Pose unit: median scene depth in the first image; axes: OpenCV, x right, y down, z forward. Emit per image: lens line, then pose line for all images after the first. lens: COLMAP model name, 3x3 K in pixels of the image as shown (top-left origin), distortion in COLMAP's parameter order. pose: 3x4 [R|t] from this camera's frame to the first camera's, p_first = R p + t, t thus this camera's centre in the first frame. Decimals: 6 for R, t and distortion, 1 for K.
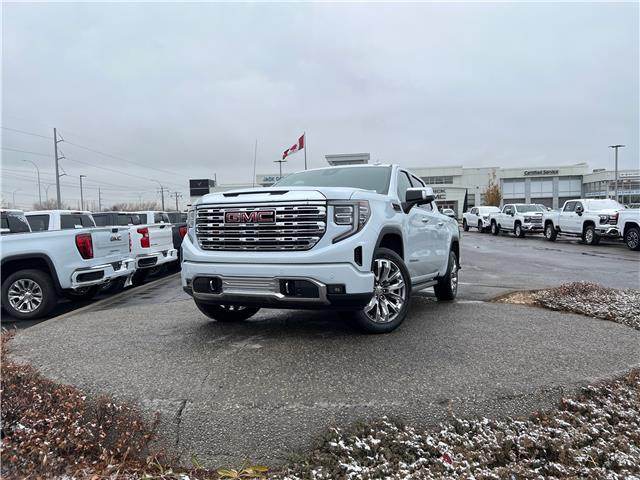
lens RADIAL K [[478.4, 0, 322.8], [0, 478.4, 238.5], [0, 0, 1]] dist [0.066567, -0.076710]
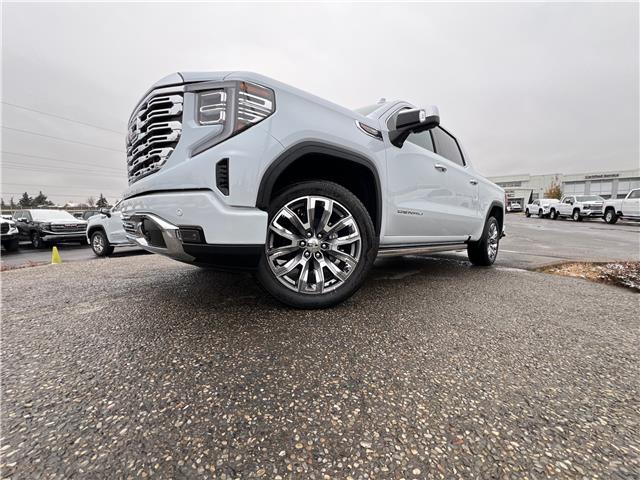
lens RADIAL K [[255.6, 0, 322.4], [0, 255.6, 242.4], [0, 0, 1]] dist [0.002945, 0.000149]
pose [[0.924267, 0.049629, -0.378507, 0.161618], [-0.020118, 0.996468, 0.081528, 0.046873], [0.381216, -0.067739, 0.922001, 0.417764]]
